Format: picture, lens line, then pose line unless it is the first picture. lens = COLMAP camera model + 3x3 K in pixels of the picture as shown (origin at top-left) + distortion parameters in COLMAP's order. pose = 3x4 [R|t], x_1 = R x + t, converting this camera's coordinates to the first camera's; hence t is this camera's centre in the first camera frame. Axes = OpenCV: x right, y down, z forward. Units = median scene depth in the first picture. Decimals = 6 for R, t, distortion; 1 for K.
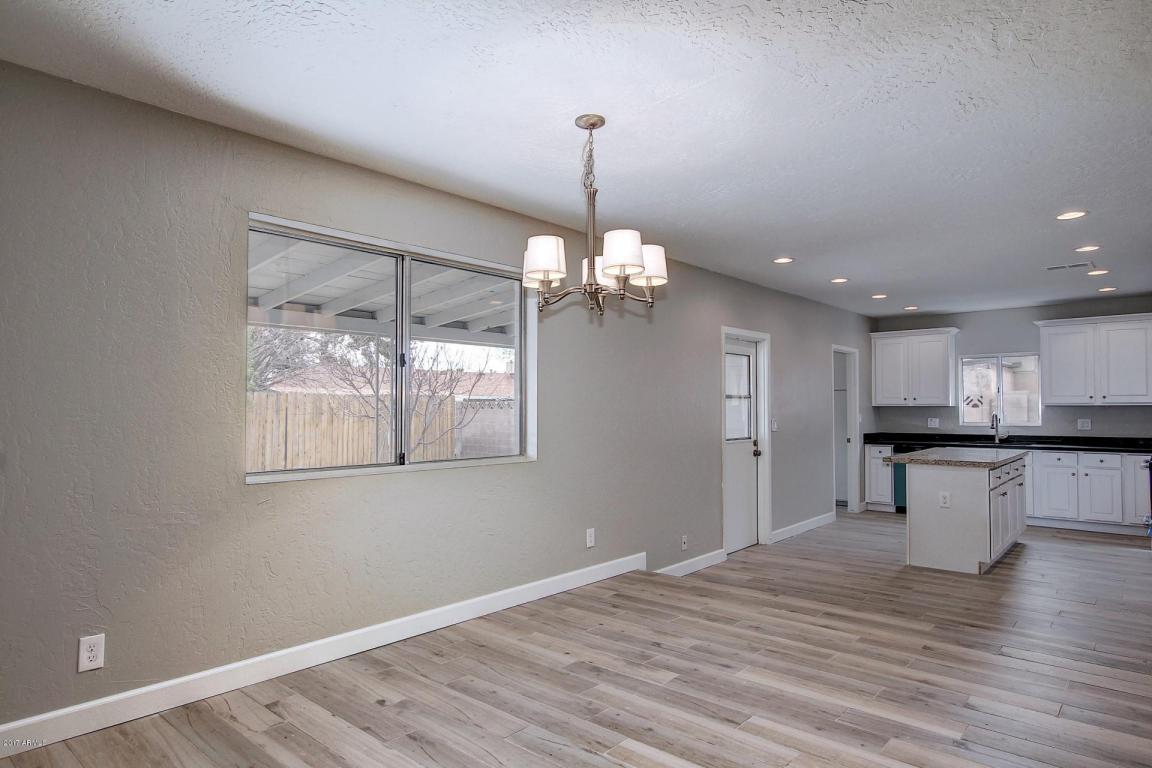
lens RADIAL K [[667.2, 0, 578.5], [0, 667.2, 385.1], [0, 0, 1]] dist [-0.007377, 0.002621]
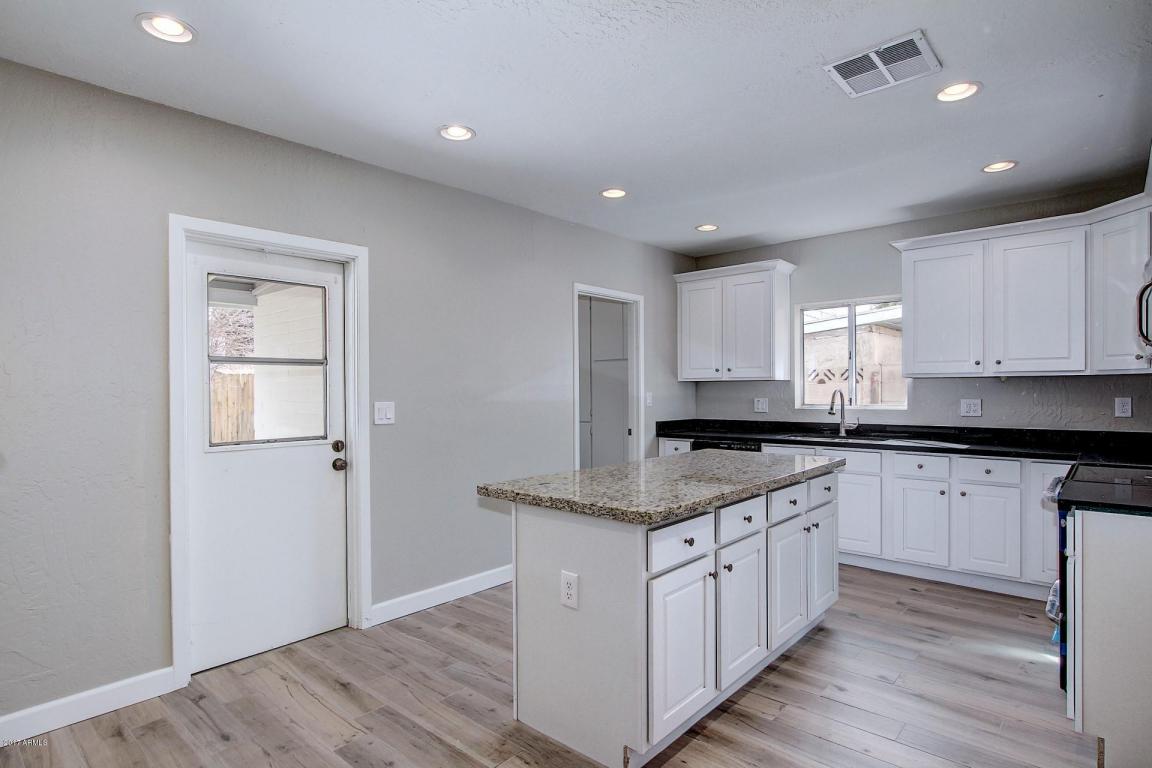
lens RADIAL K [[601.0, 0, 567.2], [0, 601.0, 387.9], [0, 0, 1]] dist [-0.017506, 0.000184]
pose [[0.999748, -0.004968, -0.021887, 0.397843], [0.005682, 0.999449, 0.032692, 0.020376], [0.021713, -0.032808, 0.999226, 0.438359]]
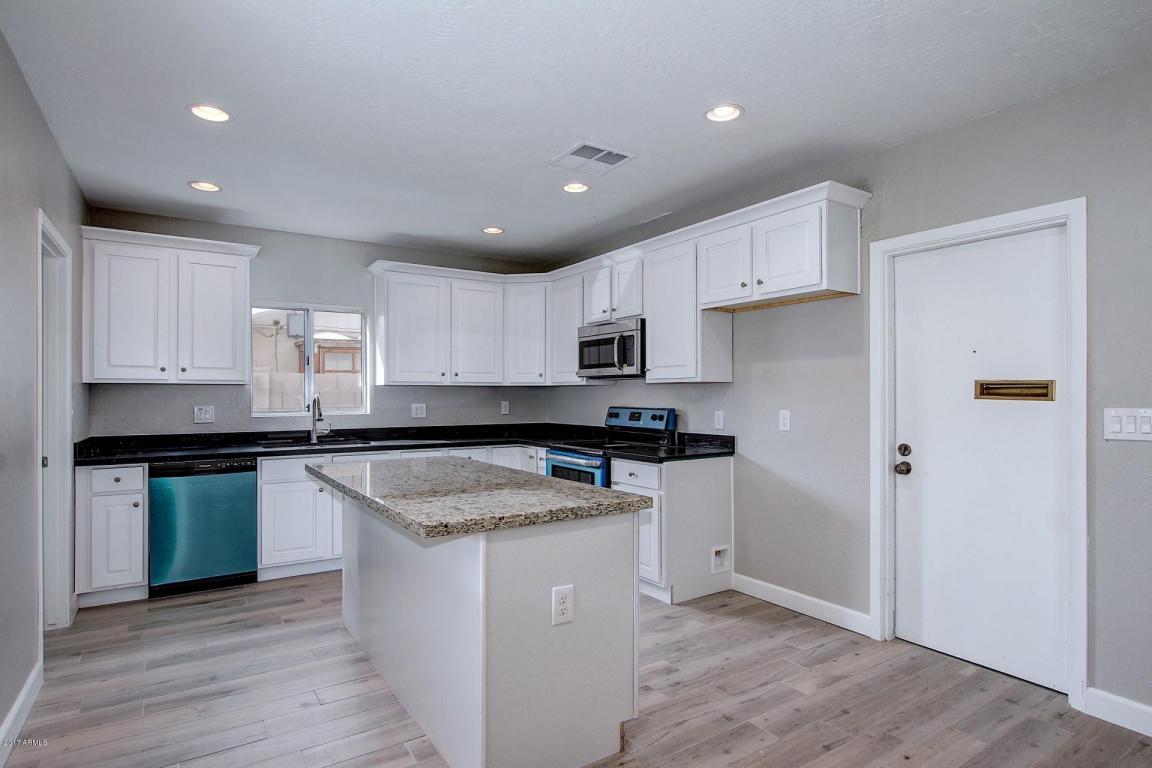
lens RADIAL K [[618.4, 0, 587.6], [0, 618.4, 390.4], [0, 0, 1]] dist [-0.012686, 0.001628]
pose [[0.263002, 0.006917, 0.964771, 0.135906], [-0.031892, 0.999490, 0.001528, 0.029201], [-0.964268, -0.031171, 0.263088, 0.635064]]
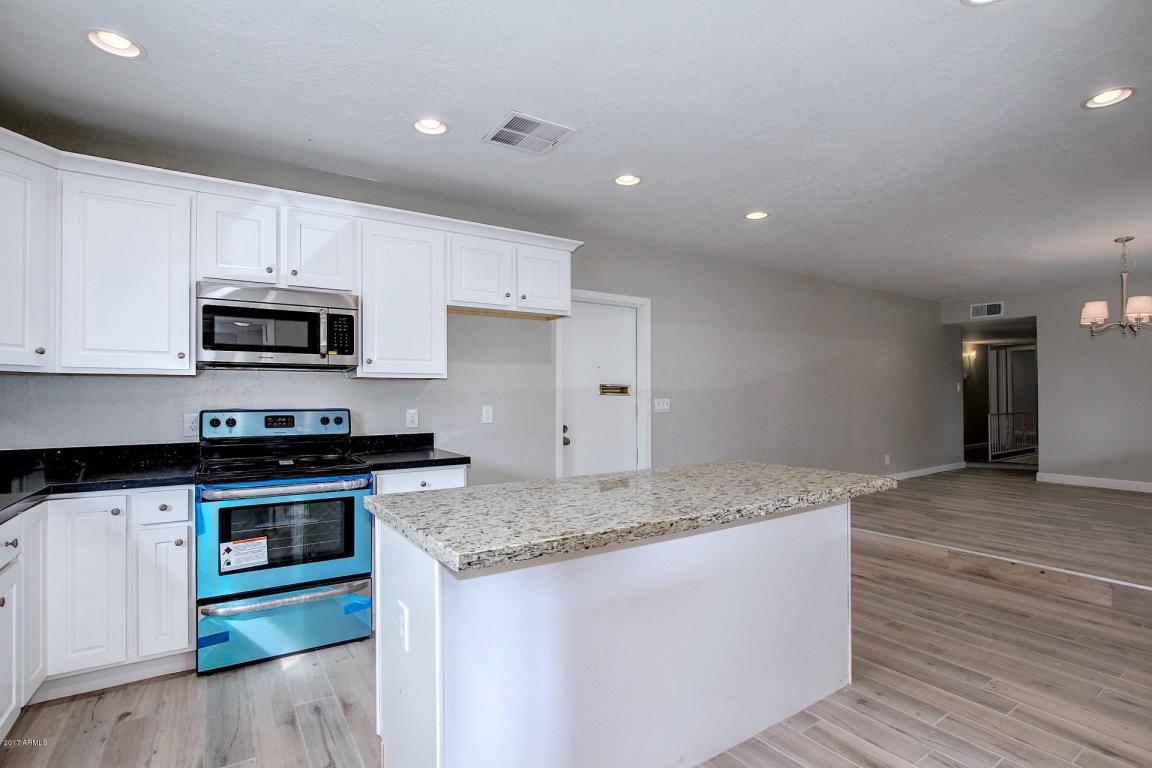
lens RADIAL K [[553.8, 0, 576.9], [0, 553.8, 389.5], [0, 0, 1]] dist [-0.022847, -0.000611]
pose [[-0.961944, 0.007771, 0.273138, 0.420409], [-0.004759, 0.998967, -0.045181, 0.047860], [-0.273207, -0.044762, -0.960913, 1.068819]]
